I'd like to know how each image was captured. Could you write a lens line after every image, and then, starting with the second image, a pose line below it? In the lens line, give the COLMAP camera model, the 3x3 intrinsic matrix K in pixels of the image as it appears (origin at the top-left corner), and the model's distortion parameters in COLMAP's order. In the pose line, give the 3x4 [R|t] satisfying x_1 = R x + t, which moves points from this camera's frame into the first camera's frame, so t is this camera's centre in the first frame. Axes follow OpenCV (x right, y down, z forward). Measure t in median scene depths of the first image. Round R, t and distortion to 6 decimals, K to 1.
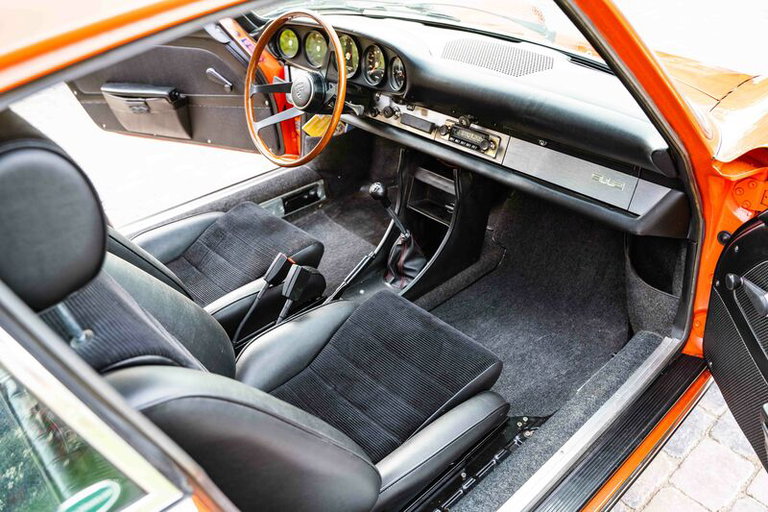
lens RADIAL K [[625.7, 0, 384.1], [0, 625.7, 256.8], [0, 0, 1]] dist [-0.086442, 0.046475]
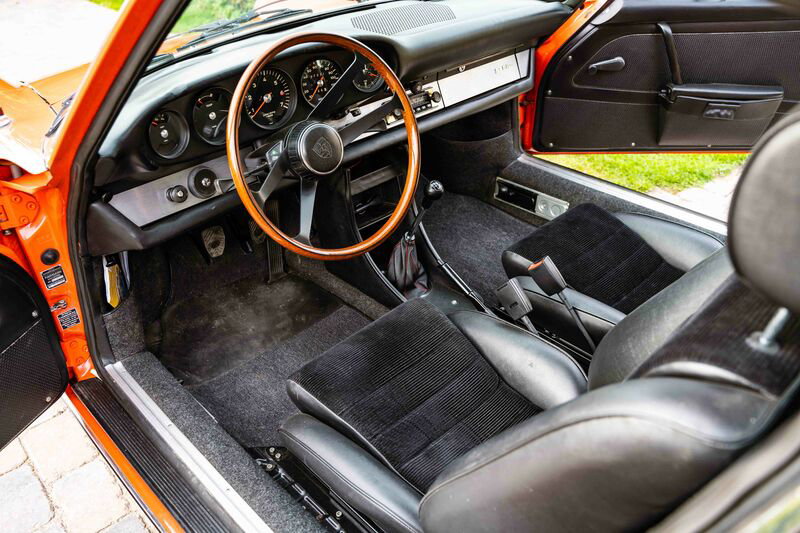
lens RADIAL K [[651.7, 0, 396.0], [0, 651.7, 267.3], [0, 0, 1]] dist [-0.086442, 0.046475]
pose [[-0.013667, -0.526625, 0.849988, -0.888167], [0.564443, 0.697612, 0.441294, -0.485660], [-0.825359, 0.485801, 0.287716, 0.859261]]
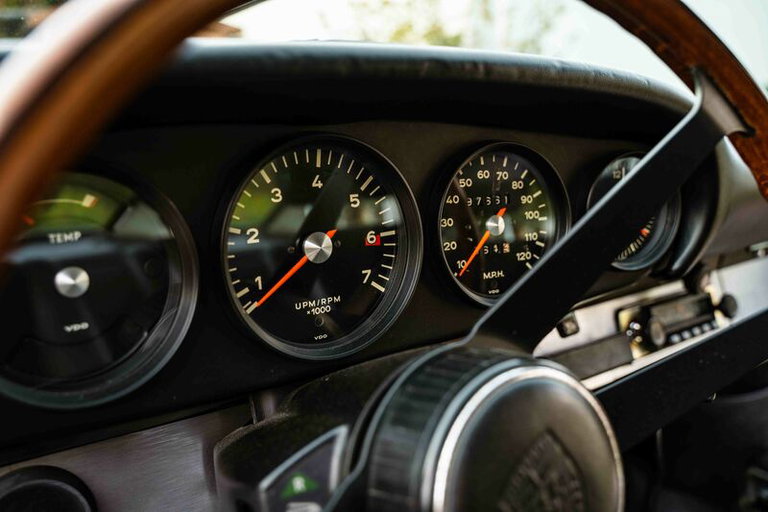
lens RADIAL K [[625.7, 0, 384.8], [0, 625.7, 257.7], [0, 0, 1]] dist [-0.086442, 0.046475]
pose [[0.146351, -0.202989, 0.968182, -0.278001], [0.526839, 0.844367, 0.097393, -0.370114], [-0.837271, 0.495822, 0.230516, 1.059778]]
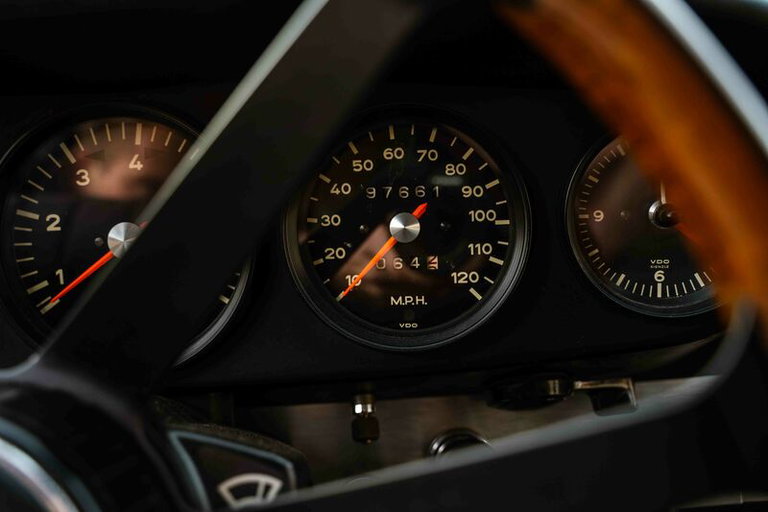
lens RADIAL K [[625.7, 0, 386.4], [0, 625.7, 253.4], [0, 0, 1]] dist [-0.086442, 0.046475]
pose [[0.651138, -0.151104, 0.743766, -0.150459], [0.431588, 0.879826, -0.199093, -0.290826], [-0.624301, 0.450637, 0.638102, 0.965887]]
